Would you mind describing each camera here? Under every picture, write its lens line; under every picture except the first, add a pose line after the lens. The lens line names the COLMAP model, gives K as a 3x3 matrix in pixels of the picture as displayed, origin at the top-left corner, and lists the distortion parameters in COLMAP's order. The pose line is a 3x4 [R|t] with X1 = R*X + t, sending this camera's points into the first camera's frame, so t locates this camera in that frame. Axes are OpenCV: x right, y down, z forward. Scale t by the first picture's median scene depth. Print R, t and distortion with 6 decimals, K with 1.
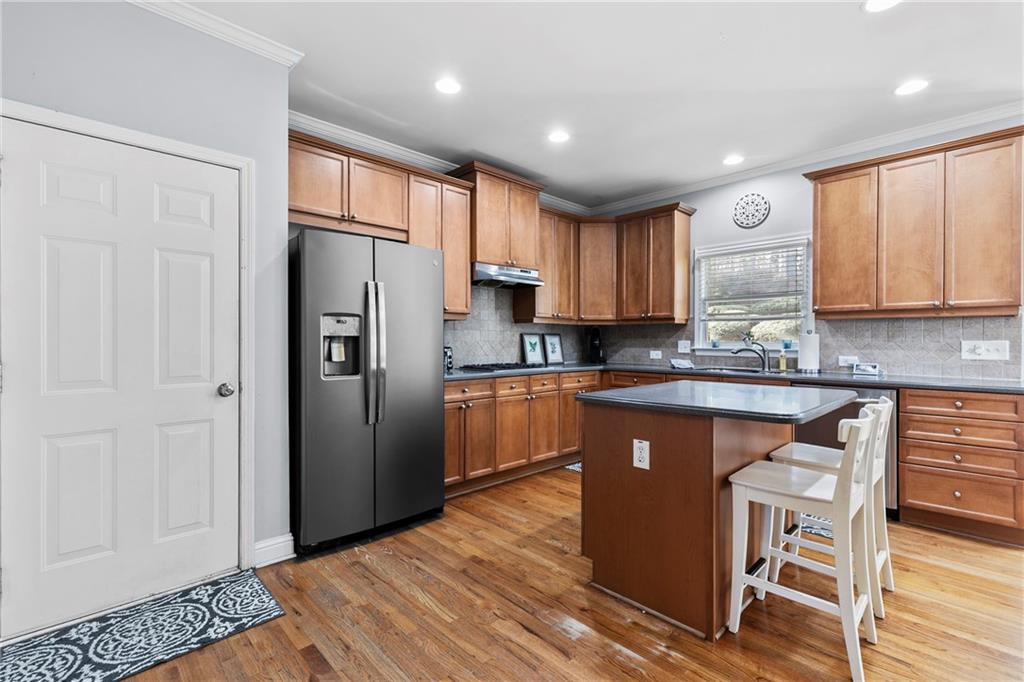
lens RADIAL K [[458.6, 0, 515.9], [0, 458.6, 340.8], [0, 0, 1]] dist [0.006162, -0.000023]
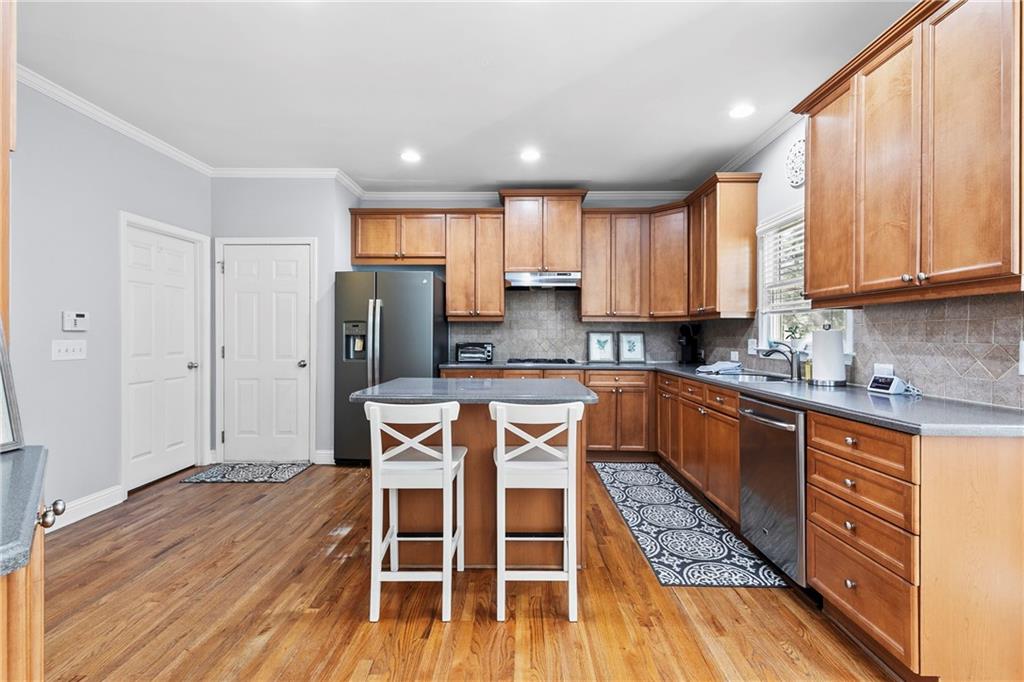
lens RADIAL K [[460.6, 0, 514.4], [0, 460.6, 335.9], [0, 0, 1]] dist [0.007483, -0.000913]
pose [[0.708081, -0.000904, -0.706131, 0.855208], [-0.003645, 0.999981, -0.004936, -0.000659], [0.706122, 0.006069, 0.708064, 0.182159]]
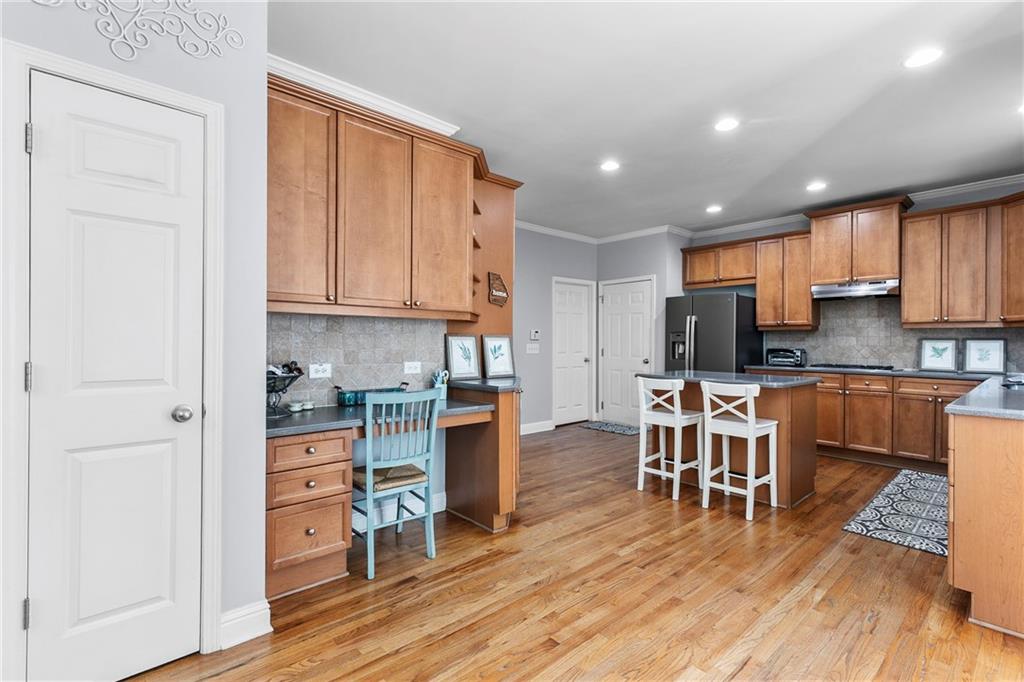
lens RADIAL K [[463.6, 0, 511.4], [0, 463.6, 342.5], [0, 0, 1]] dist [0.001939, 0.000020]
pose [[-0.045497, 0.000191, -0.998964, 1.431604], [-0.008597, 0.999963, 0.000583, -0.000453], [0.998928, 0.008614, -0.045493, 0.207240]]
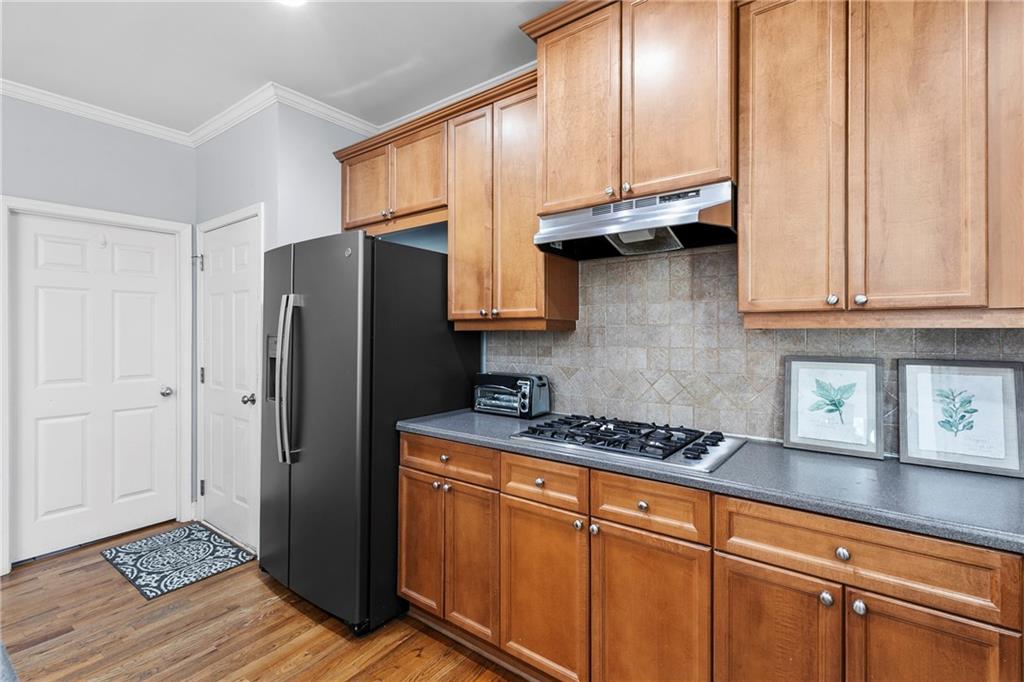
lens RADIAL K [[460.6, 0, 514.4], [0, 460.6, 335.9], [0, 0, 1]] dist [0.007483, -0.000913]
pose [[0.163697, -0.000075, -0.986511, 0.456497], [-0.004189, 0.999991, -0.000771, -0.041937], [0.986502, 0.004259, 0.163695, 0.974942]]
